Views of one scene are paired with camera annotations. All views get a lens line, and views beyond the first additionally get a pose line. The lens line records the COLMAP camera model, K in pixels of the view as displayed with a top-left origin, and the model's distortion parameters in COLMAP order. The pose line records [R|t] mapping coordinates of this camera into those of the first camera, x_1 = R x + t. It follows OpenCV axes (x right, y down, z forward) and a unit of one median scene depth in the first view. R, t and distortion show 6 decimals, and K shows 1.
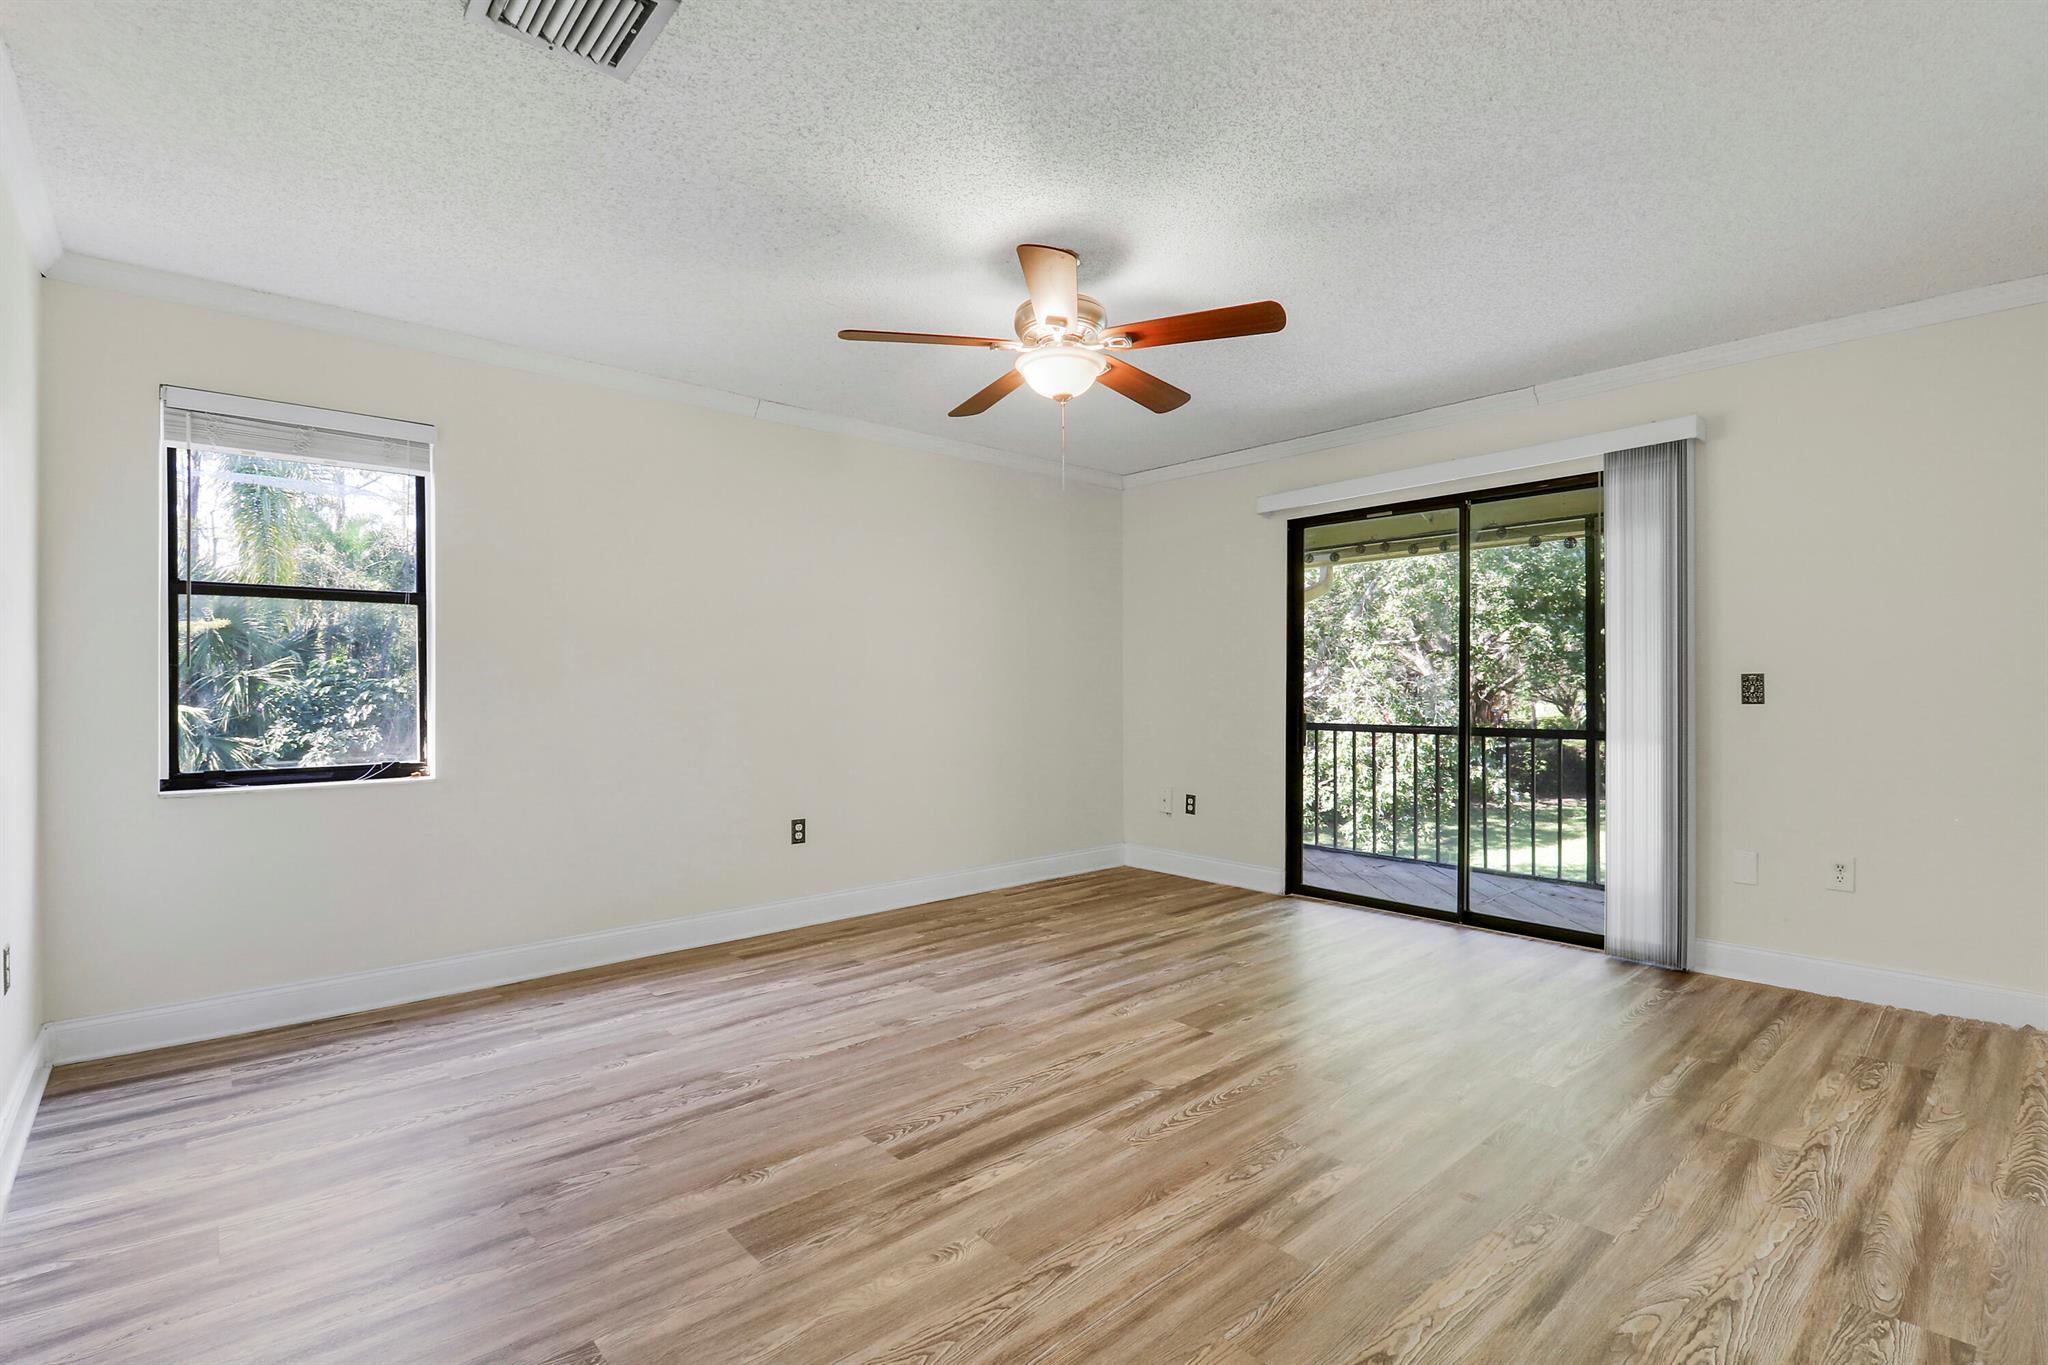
lens RADIAL K [[944.6, 0, 1015.0], [0, 944.6, 657.3], [0, 0, 1]] dist [-0.001303, -0.011438]
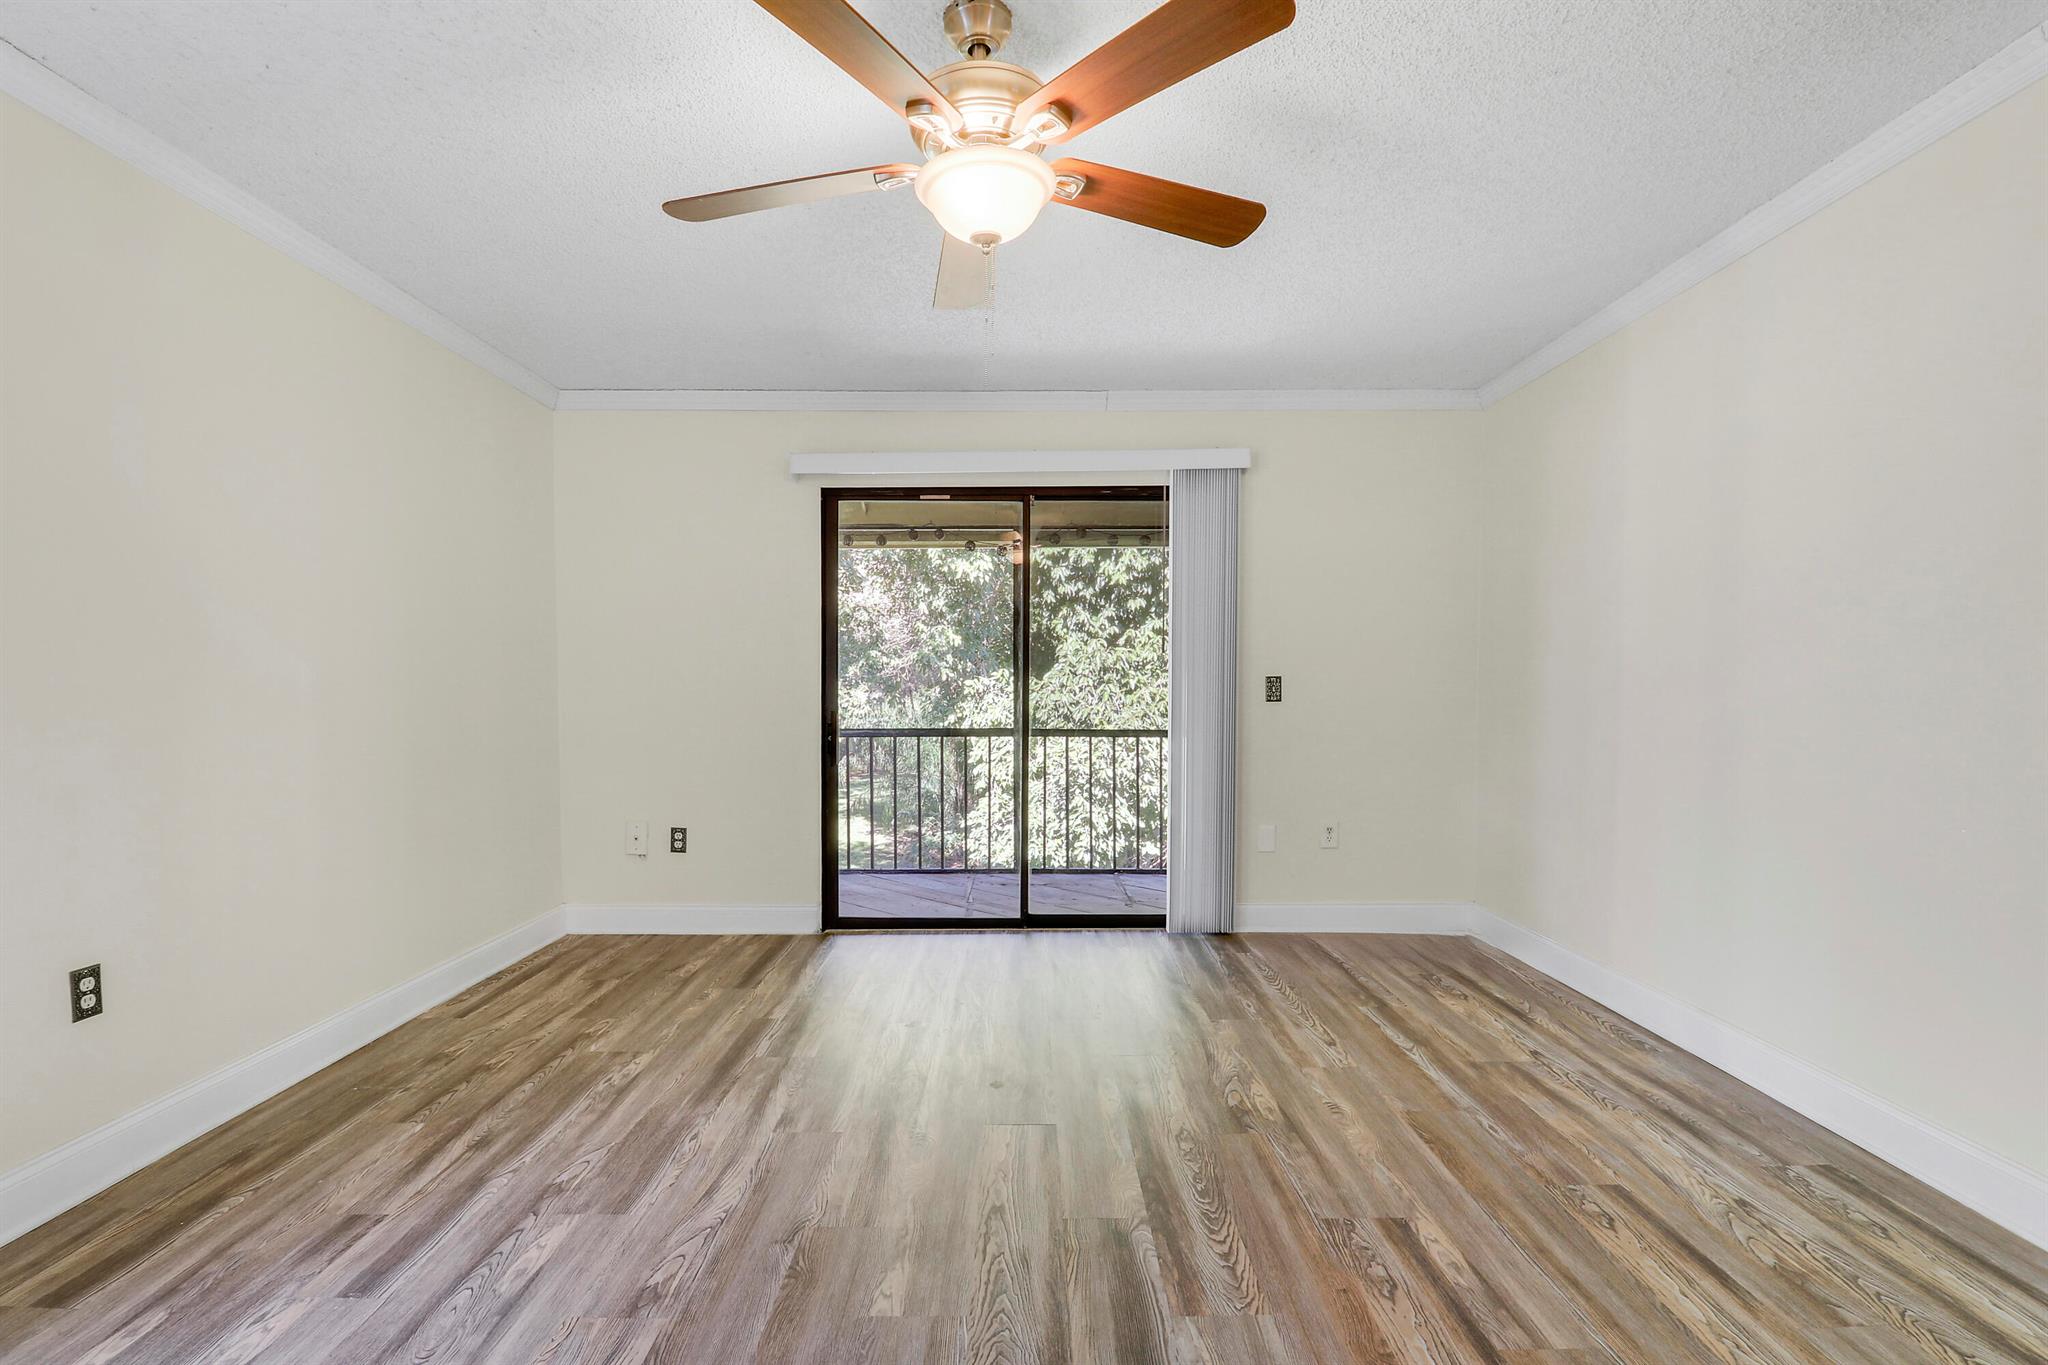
lens RADIAL K [[974.4, 0, 1042.3], [0, 974.4, 706.7], [0, 0, 1]] dist [-0.001475, -0.013413]
pose [[0.657157, -0.015647, 0.753592, -0.323609], [-0.022438, 0.998935, 0.040308, 0.012360], [-0.753420, -0.043398, 0.656106, 0.387708]]
